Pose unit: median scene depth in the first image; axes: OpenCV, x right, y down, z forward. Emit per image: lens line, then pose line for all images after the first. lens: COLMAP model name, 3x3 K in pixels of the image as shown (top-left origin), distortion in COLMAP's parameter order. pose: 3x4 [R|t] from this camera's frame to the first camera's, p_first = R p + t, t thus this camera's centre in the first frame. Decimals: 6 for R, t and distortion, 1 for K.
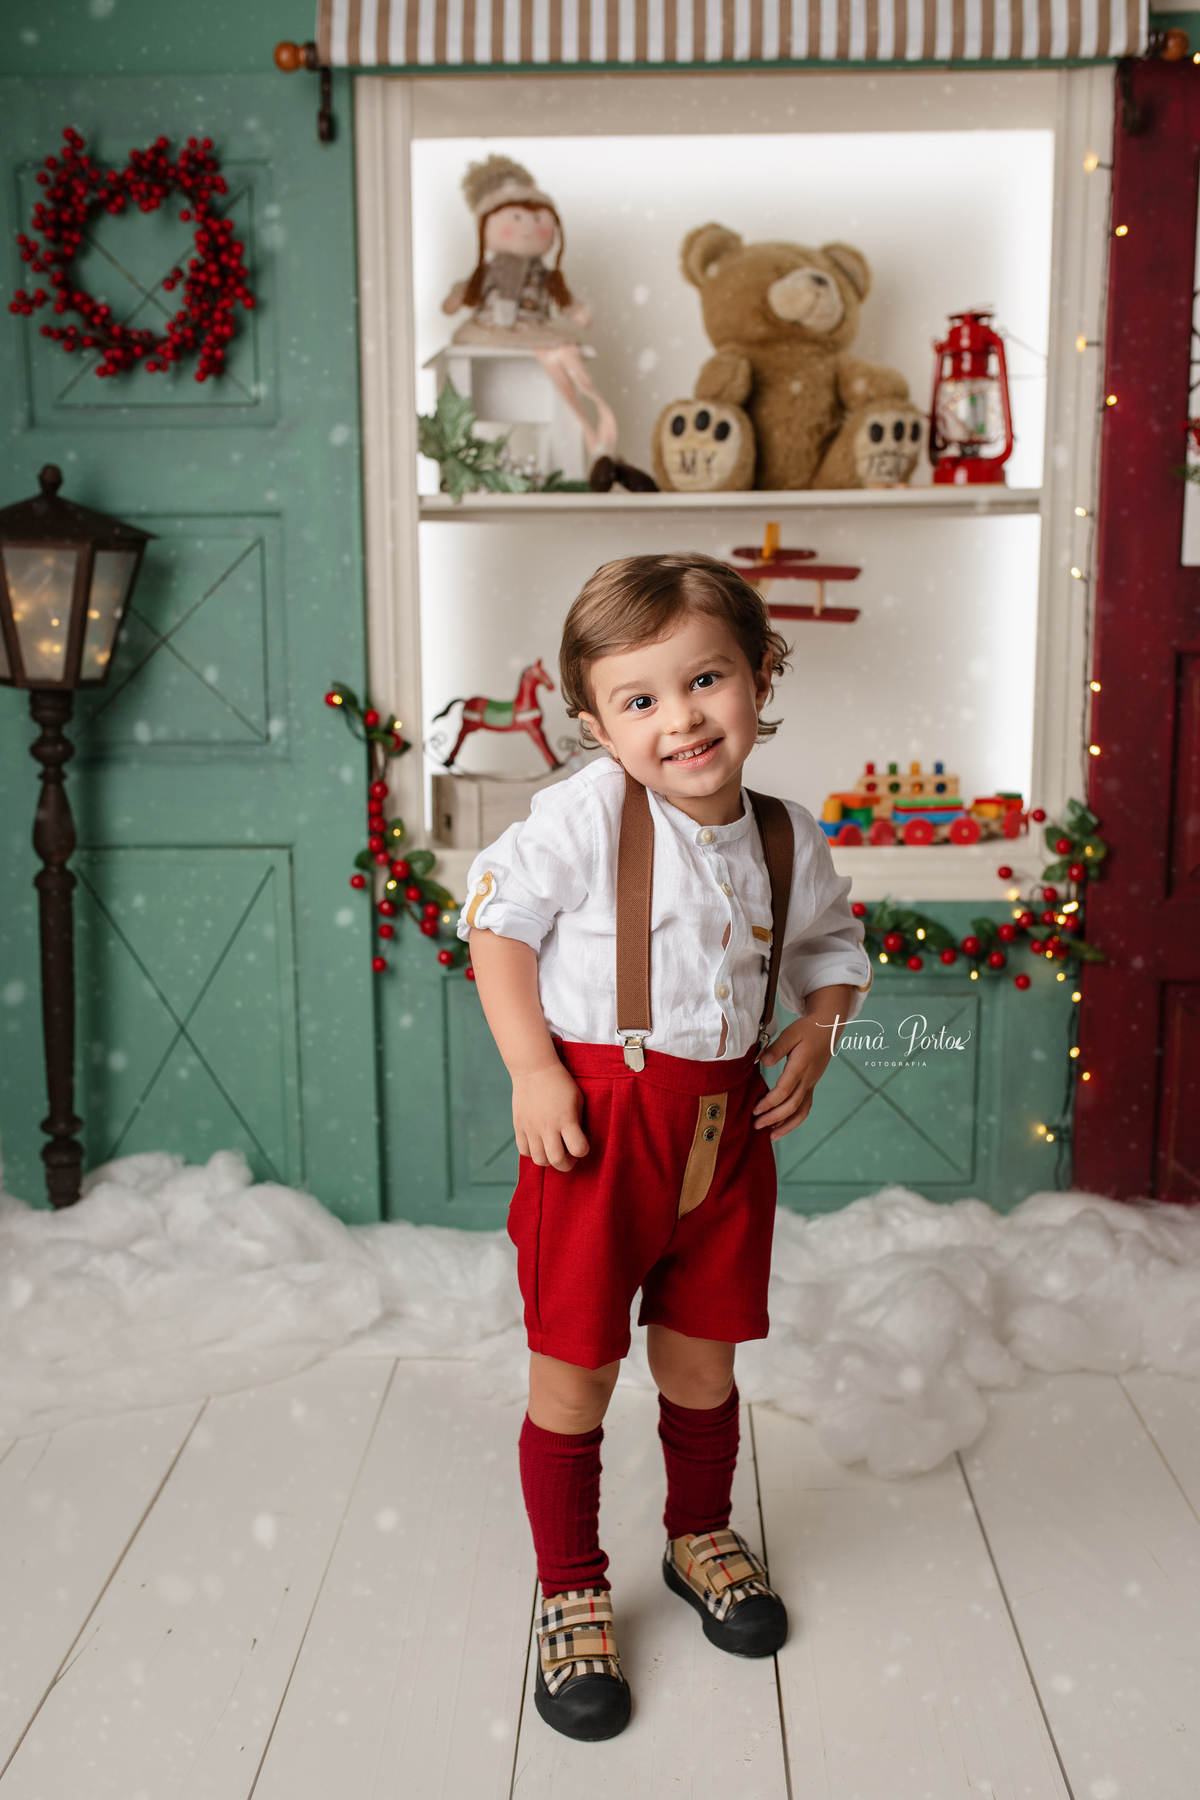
lens RADIAL K [[1746.3, 0, 600.0], [0, 1746.3, 900.0], [0, 0, 1]] dist [-0.068701, 0.089564]
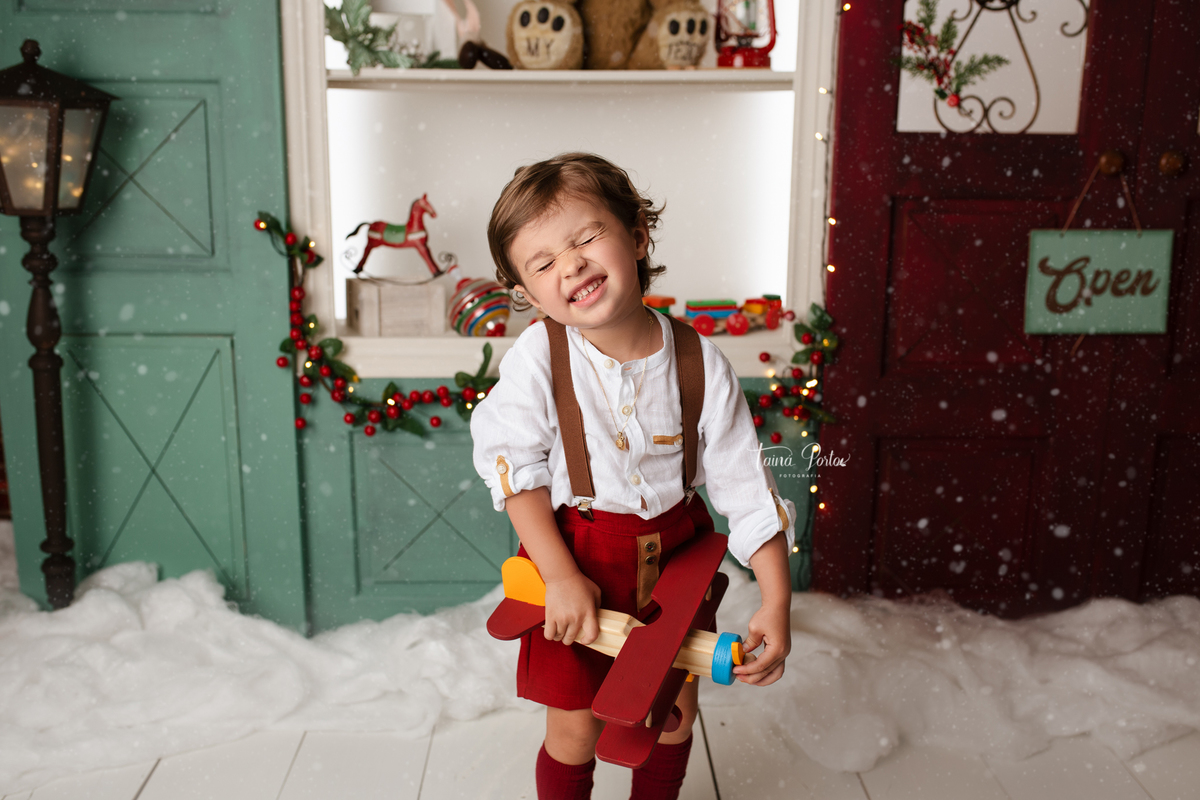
lens RADIAL K [[1164.2, 0, 596.0], [0, 1164.2, 399.1], [0, 0, 1]] dist [-0.068701, 0.089564]
pose [[0.997976, 0.002385, 0.063551, 0.042938], [-0.005692, 0.998636, 0.051909, -0.028943], [-0.063340, -0.052166, 0.996628, 0.100396]]
